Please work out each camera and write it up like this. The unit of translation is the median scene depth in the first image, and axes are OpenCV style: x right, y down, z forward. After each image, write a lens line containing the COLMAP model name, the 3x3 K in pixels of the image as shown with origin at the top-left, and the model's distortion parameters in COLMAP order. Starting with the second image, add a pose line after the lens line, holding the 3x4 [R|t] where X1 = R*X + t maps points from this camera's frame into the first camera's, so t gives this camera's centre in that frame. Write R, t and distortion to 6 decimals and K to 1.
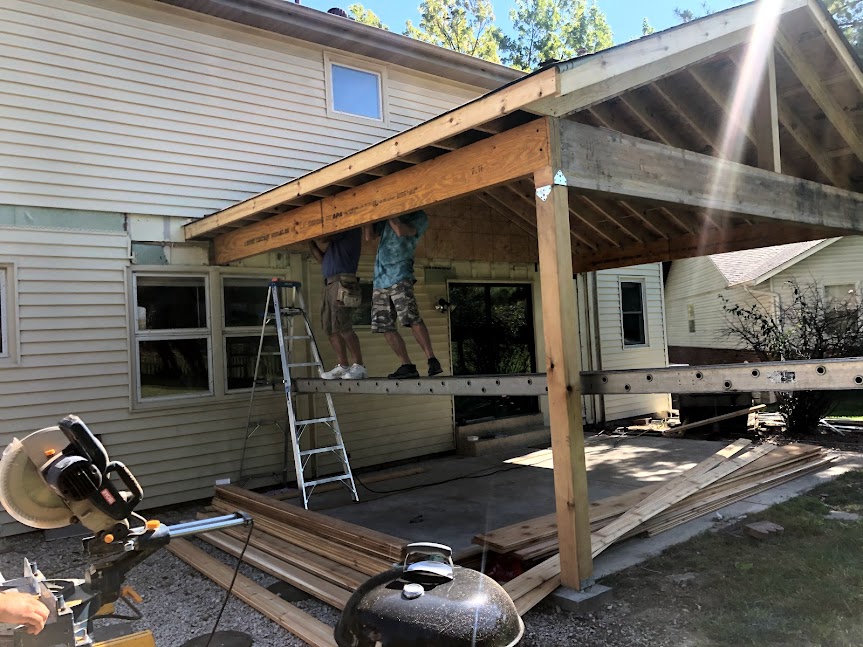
lens RADIAL K [[705.8, 0, 431.5], [0, 705.8, 323.5], [0, 0, 1]] dist [0.015110, -0.003243]
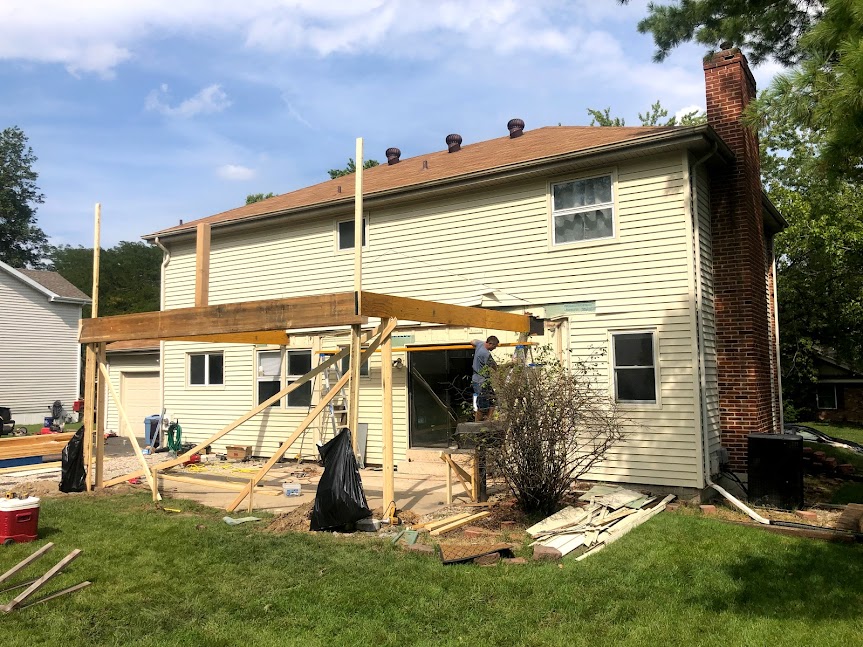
lens RADIAL K [[705.7, 0, 431.4], [0, 705.7, 312.8], [0, 0, 1]] dist [0.009890, -0.003533]
pose [[0.288934, -0.033645, -0.956758, 1.900400], [0.024834, 0.999309, -0.027641, -0.116435], [0.957027, -0.015774, 0.289570, 0.878908]]
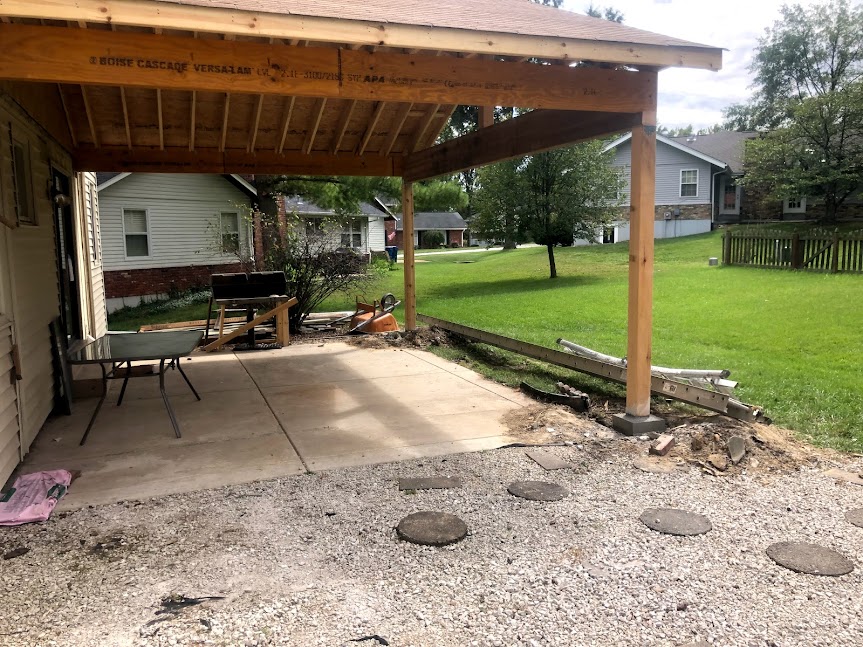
lens RADIAL K [[705.7, 0, 431.4], [0, 705.7, 312.8], [0, 0, 1]] dist [0.009890, -0.003533]
pose [[0.328745, -0.055006, 0.942816, -0.730327], [-0.022195, 0.997577, 0.065940, 0.049410], [-0.944158, -0.042604, 0.326727, 0.539326]]
